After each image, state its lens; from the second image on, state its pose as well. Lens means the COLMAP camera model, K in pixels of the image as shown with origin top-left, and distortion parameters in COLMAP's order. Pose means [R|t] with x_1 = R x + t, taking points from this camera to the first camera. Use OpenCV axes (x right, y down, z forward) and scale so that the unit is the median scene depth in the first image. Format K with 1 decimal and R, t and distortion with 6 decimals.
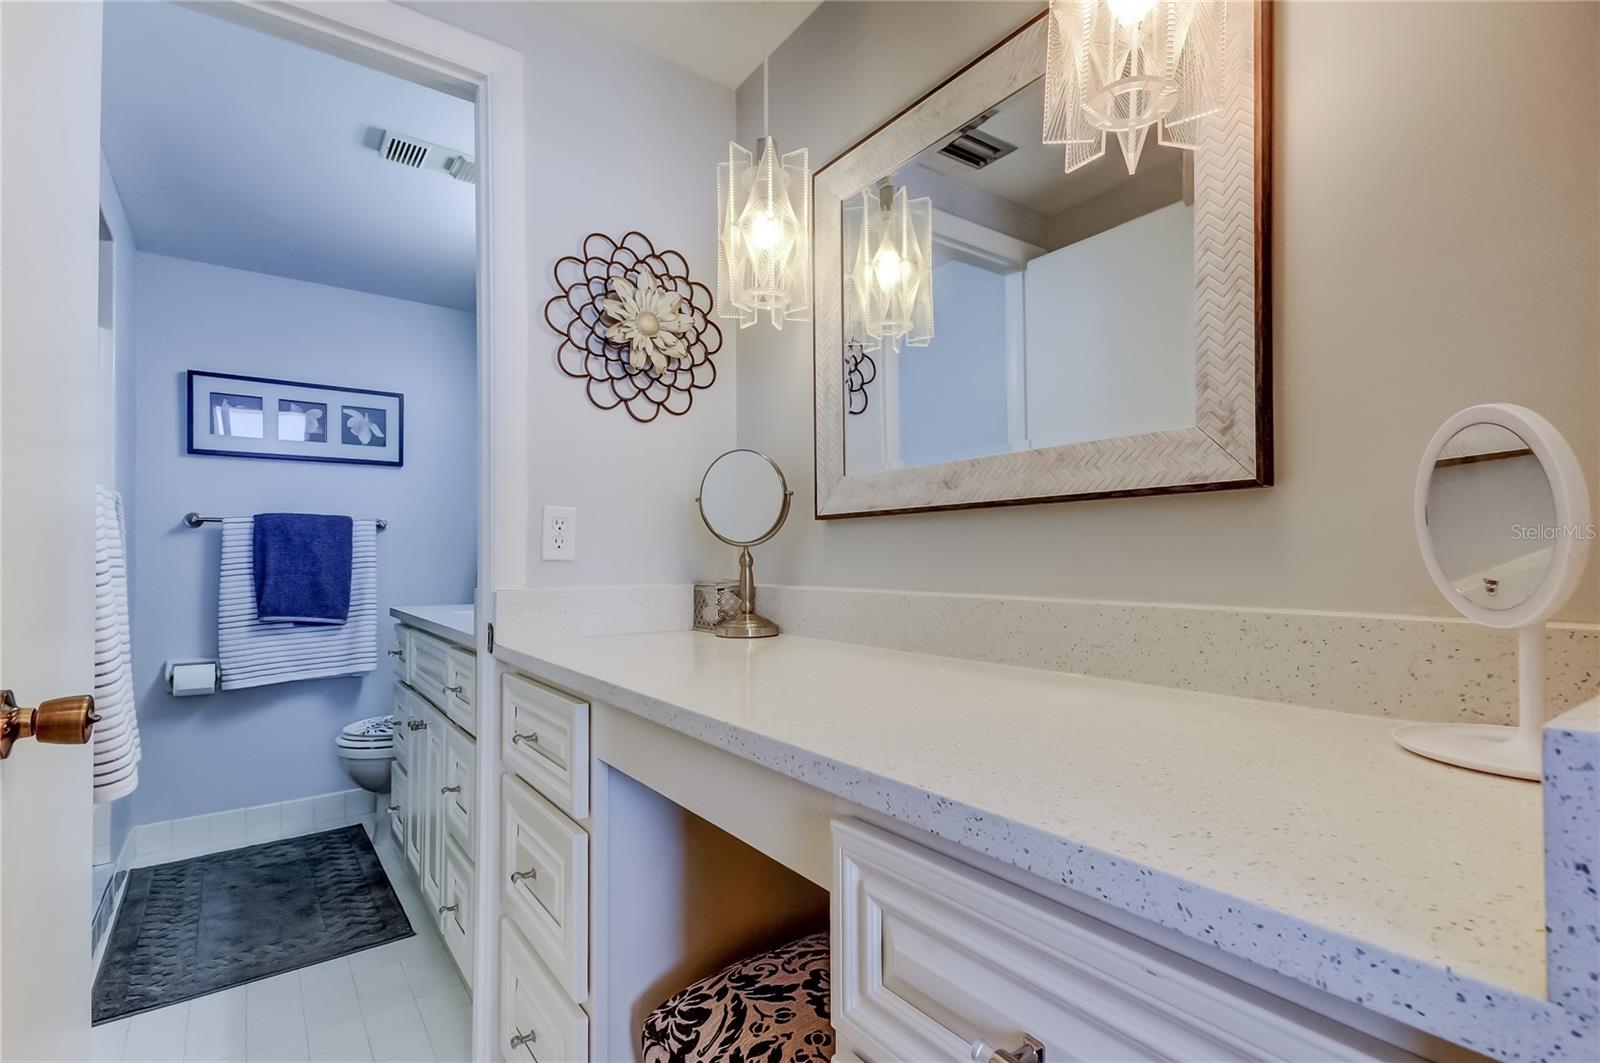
lens RADIAL K [[740.1, 0, 801.8], [0, 740.1, 536.2], [0, 0, 1]] dist [0.010833, -0.004041]
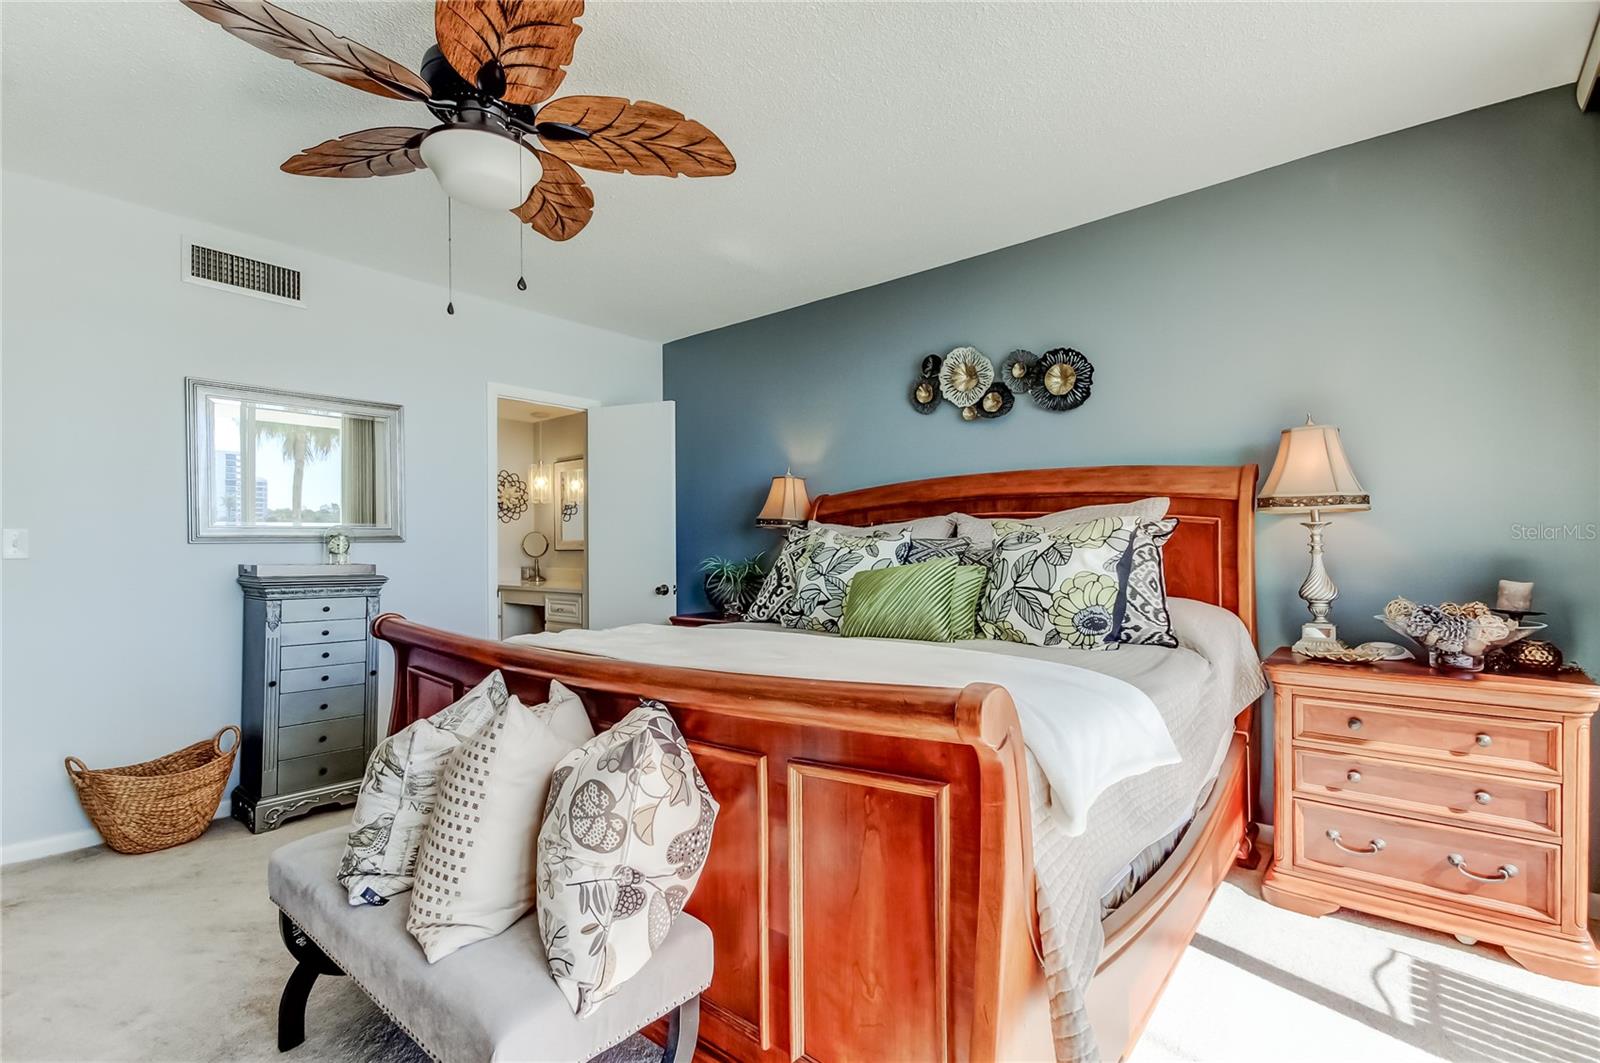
lens RADIAL K [[740.1, 0, 799.4], [0, 740.1, 545.2], [0, 0, 1]] dist [0.010833, -0.004041]
pose [[0.970105, -0.005657, 0.242622, 0.293464], [0.002644, 0.999915, 0.012746, -0.087886], [-0.242673, -0.011723, 0.970037, -2.839602]]
